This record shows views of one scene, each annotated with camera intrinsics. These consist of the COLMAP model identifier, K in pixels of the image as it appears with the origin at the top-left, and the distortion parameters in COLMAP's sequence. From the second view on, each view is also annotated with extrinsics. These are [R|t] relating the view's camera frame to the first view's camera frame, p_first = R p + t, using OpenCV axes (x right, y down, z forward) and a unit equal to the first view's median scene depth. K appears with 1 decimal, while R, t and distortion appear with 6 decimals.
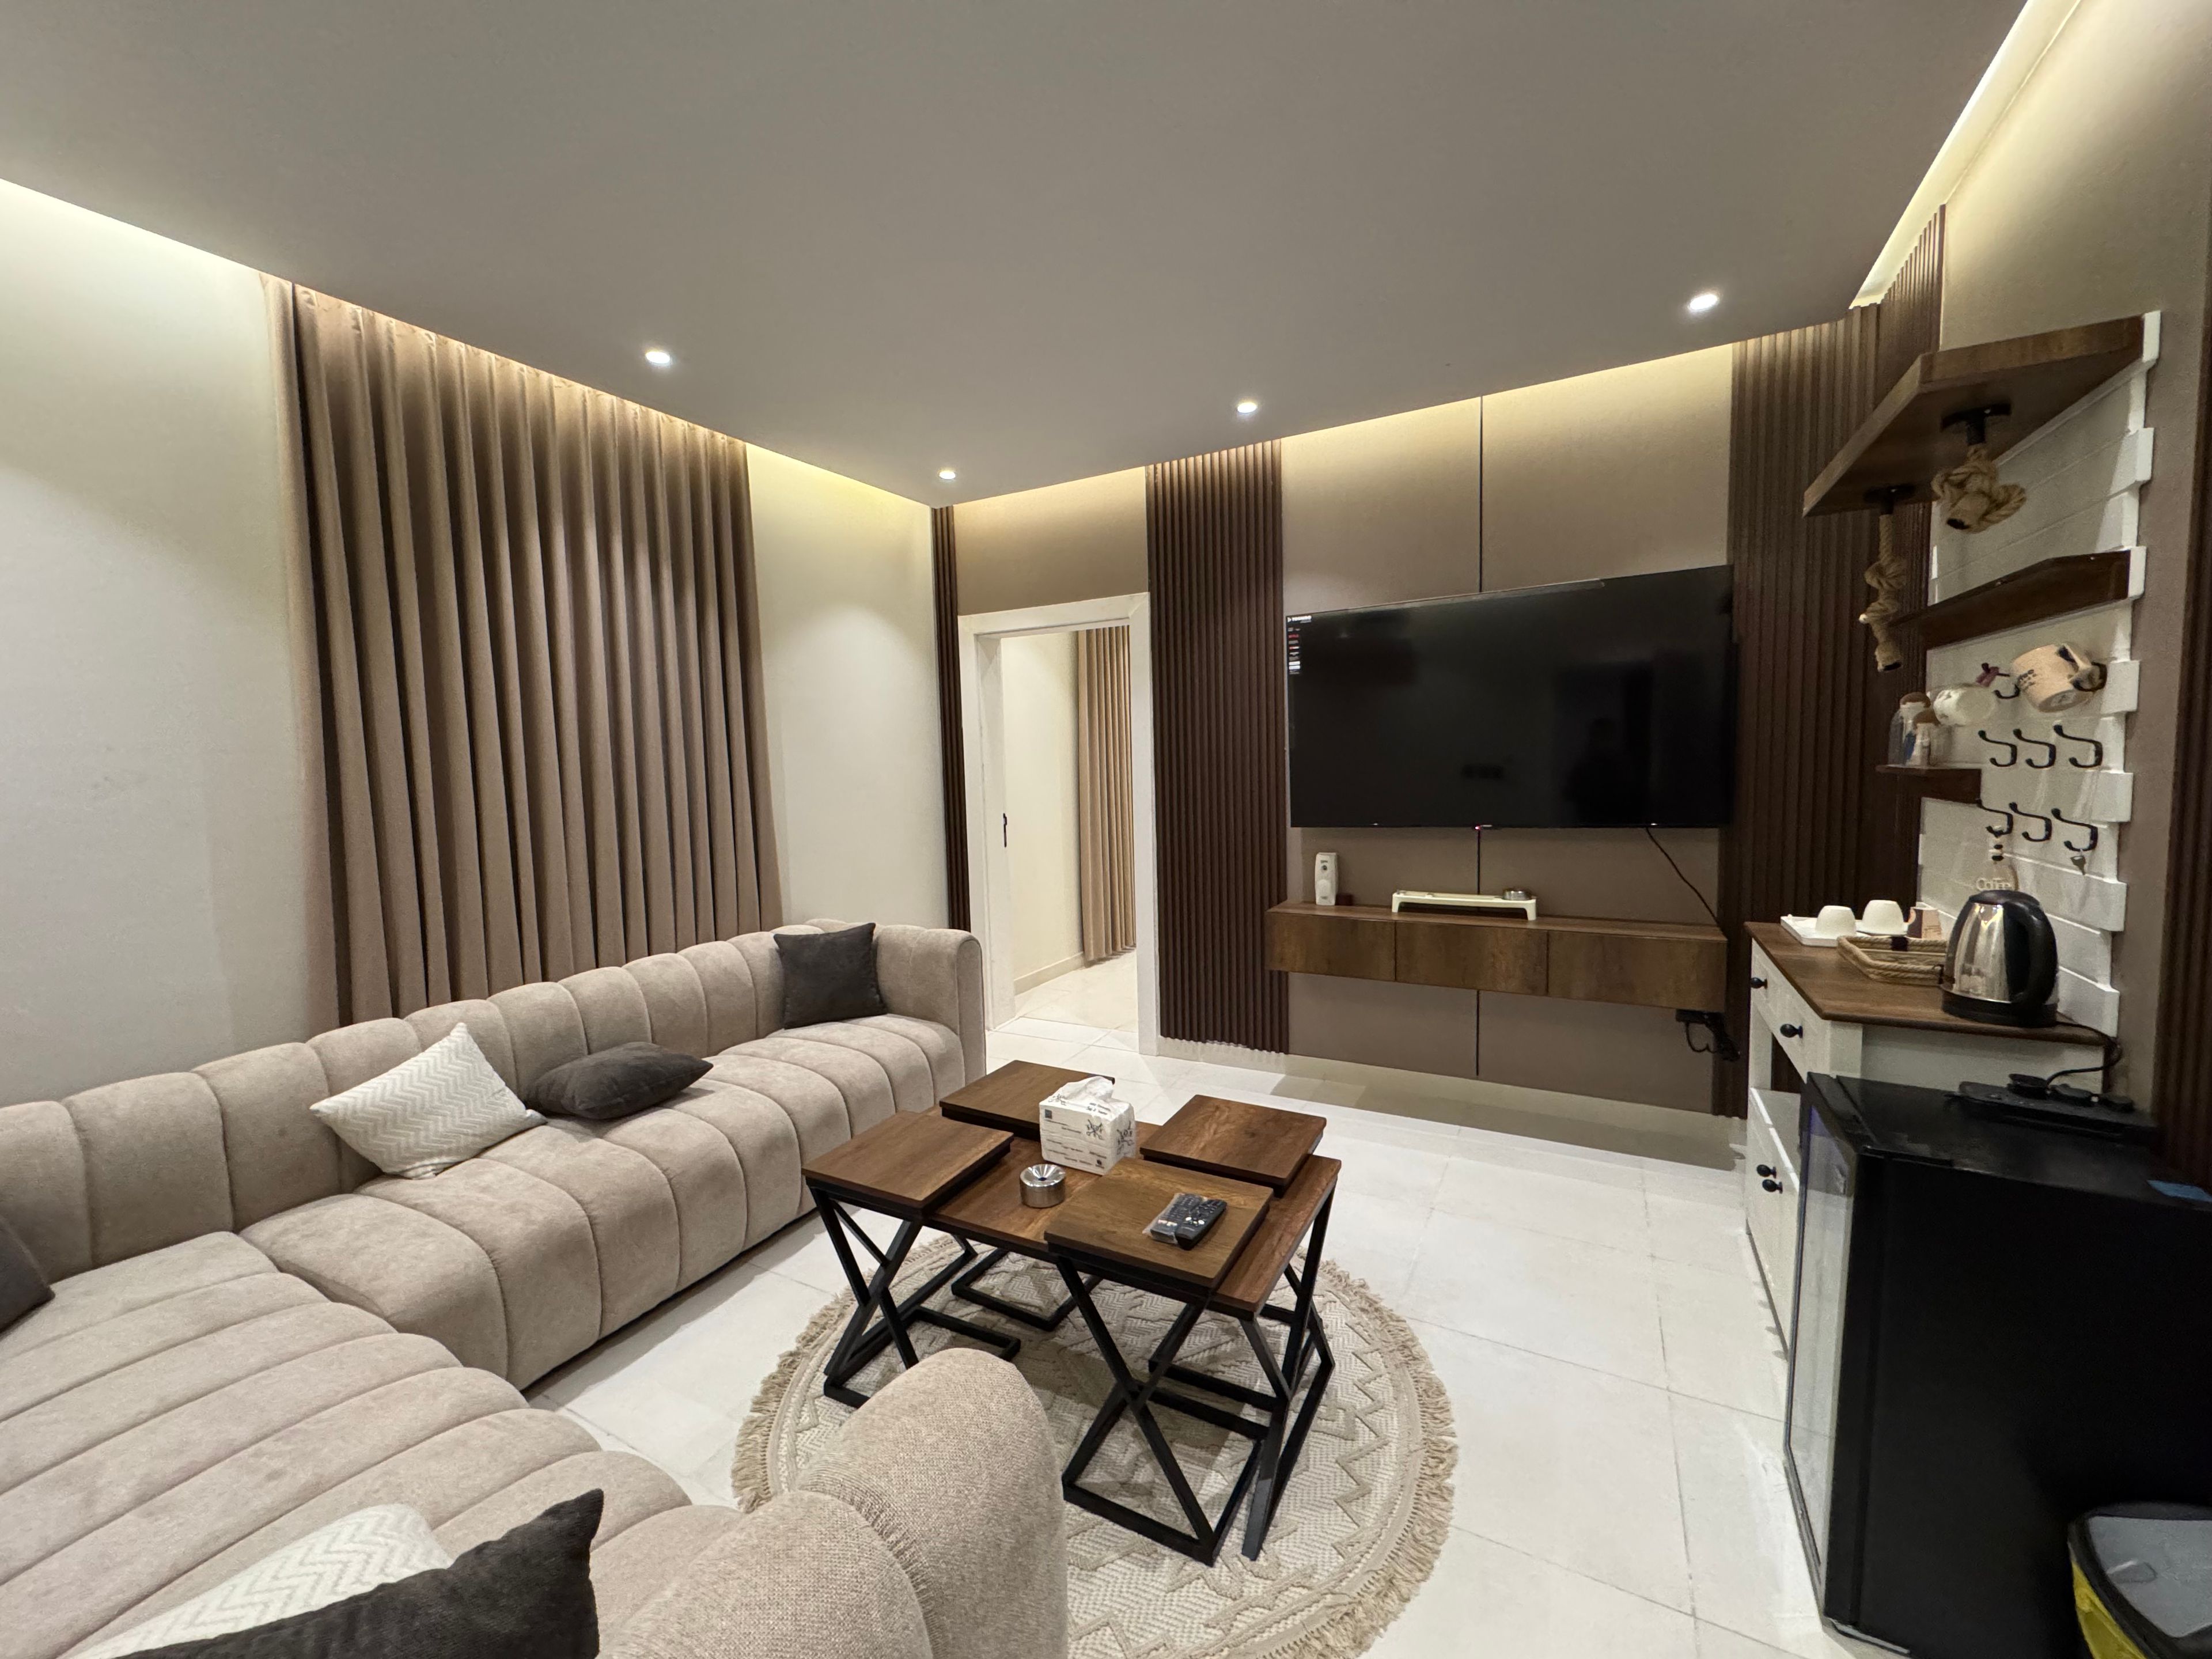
lens RADIAL K [[885.4, 0, 1100.5], [0, 885.4, 826.9], [0, 0, 1]] dist [-0.001560, -0.000158]
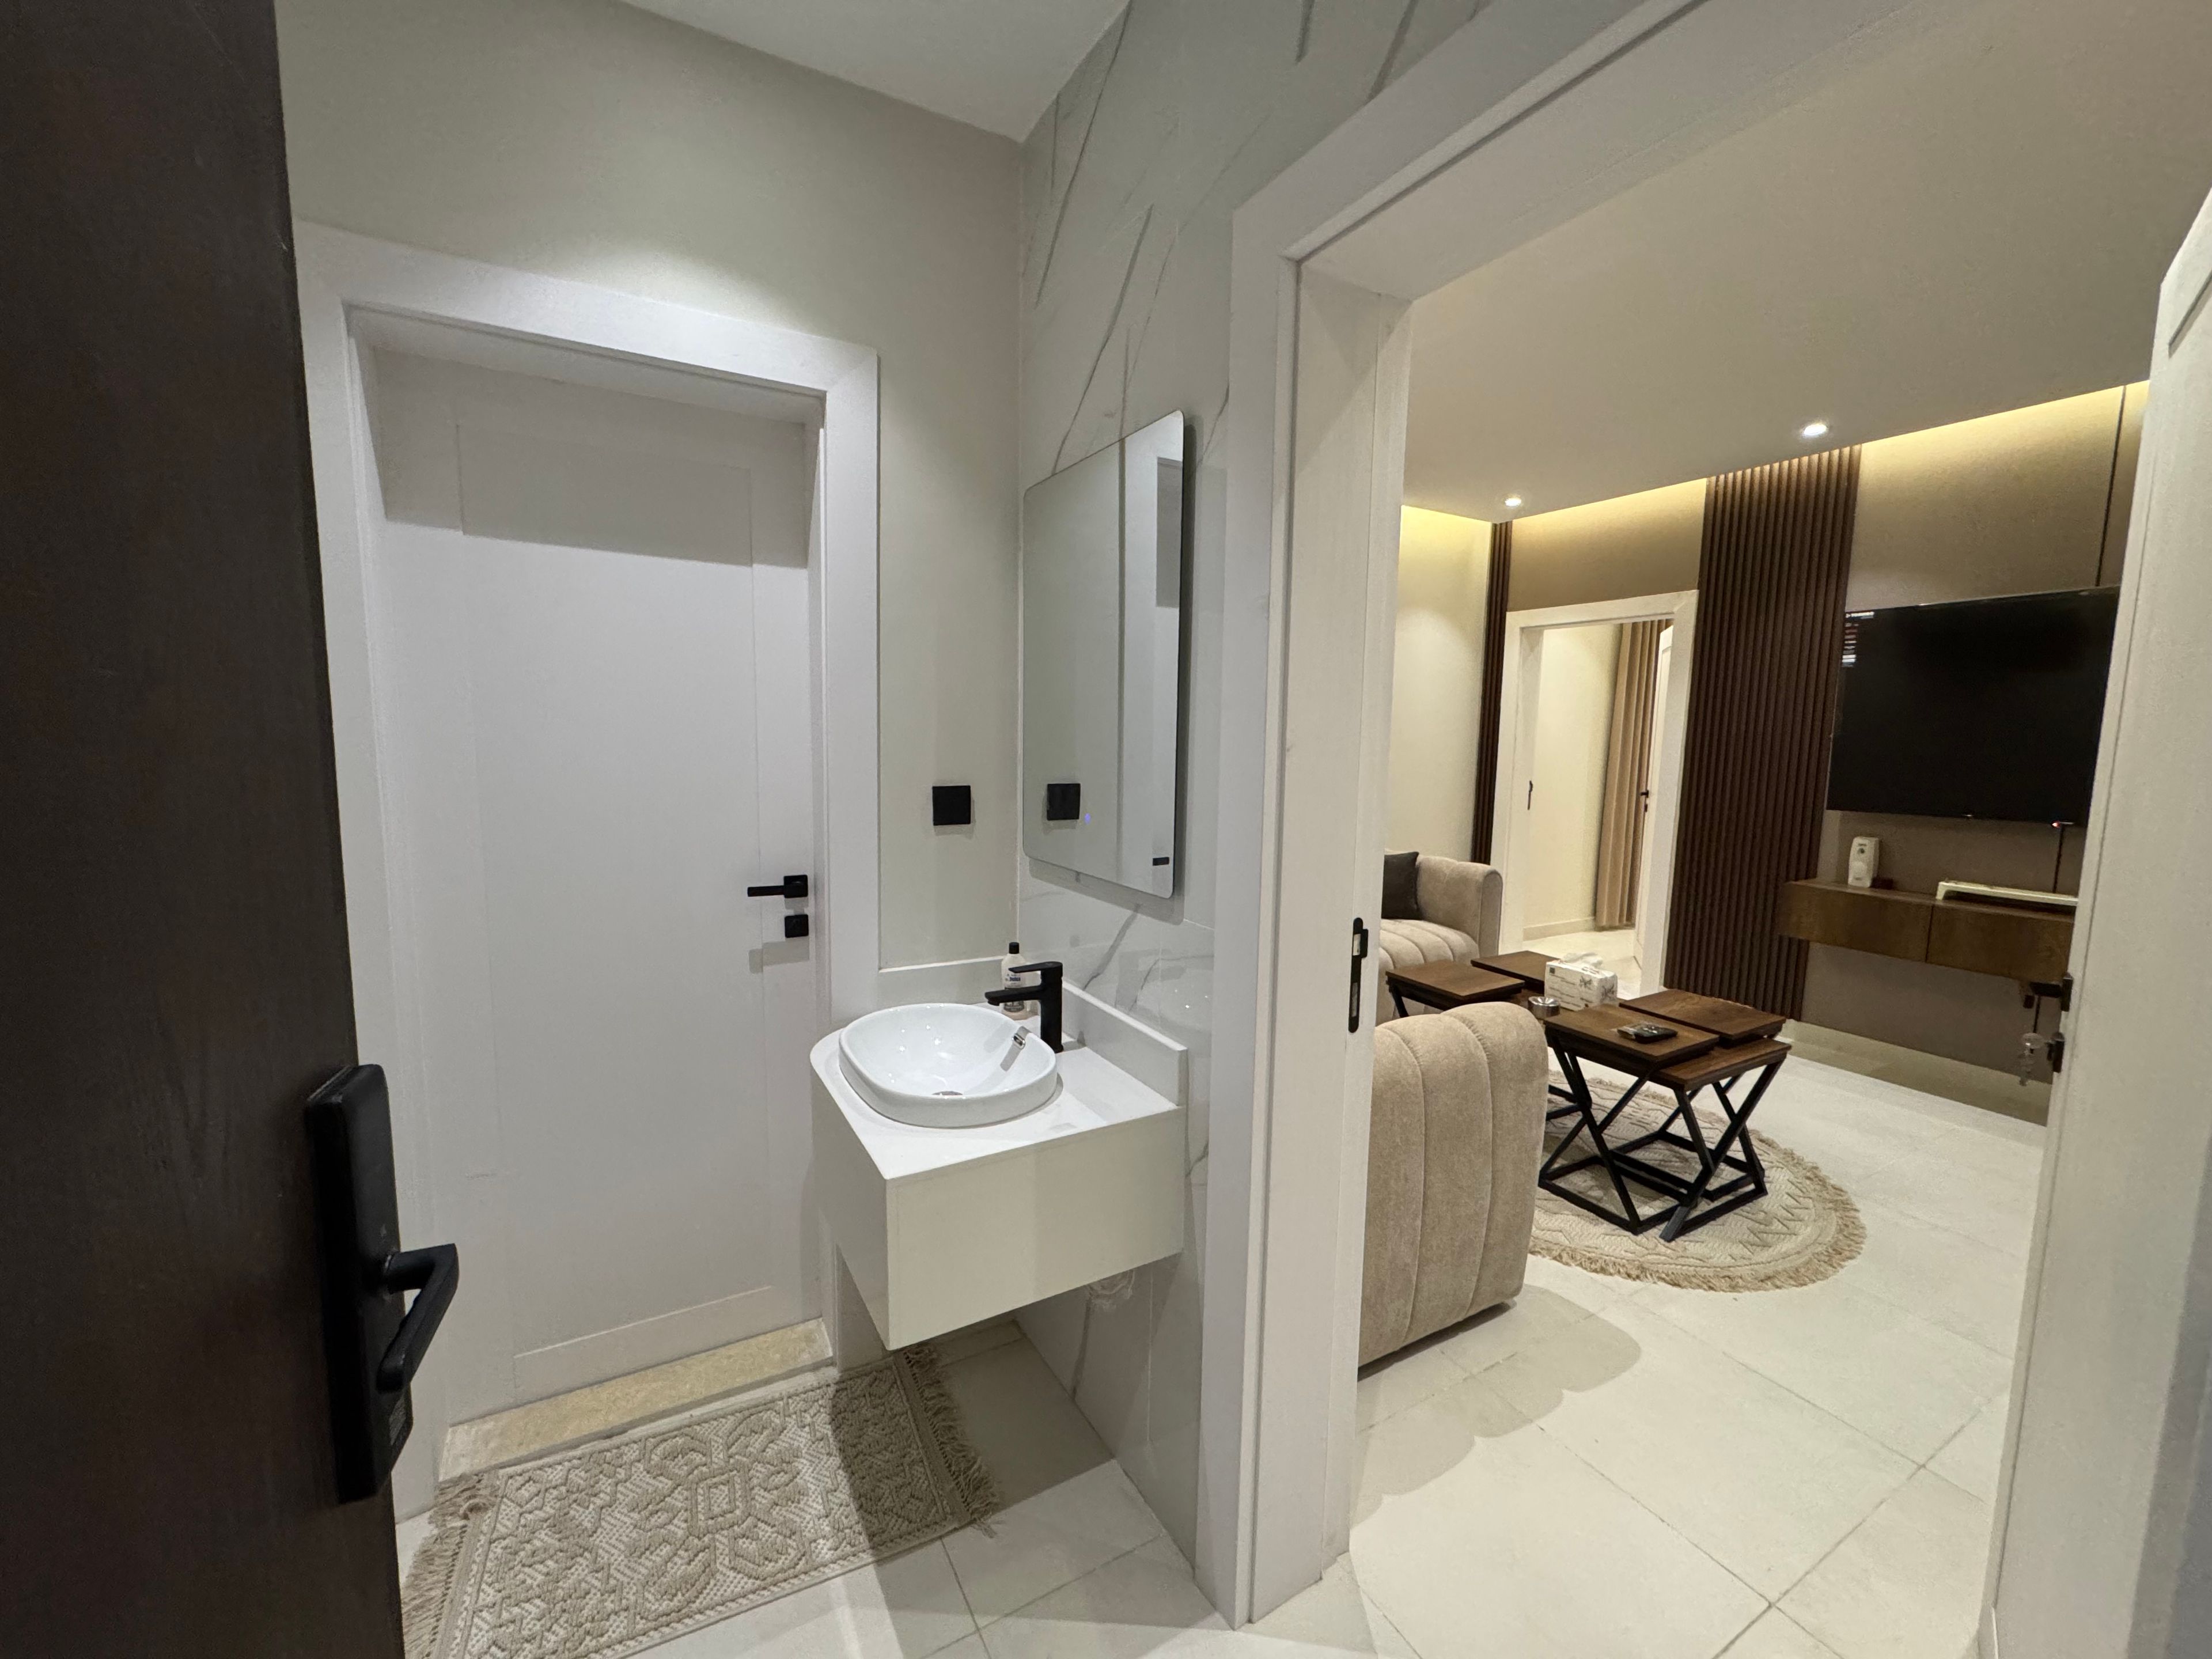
lens RADIAL K [[885.4, 0, 1100.5], [0, 885.4, 826.9], [0, 0, 1]] dist [-0.001560, -0.000158]
pose [[0.850598, 0.099875, -0.516244, 0.022568], [-0.081825, 0.994977, 0.057674, 0.031930], [0.519411, -0.006815, 0.854497, -0.383524]]
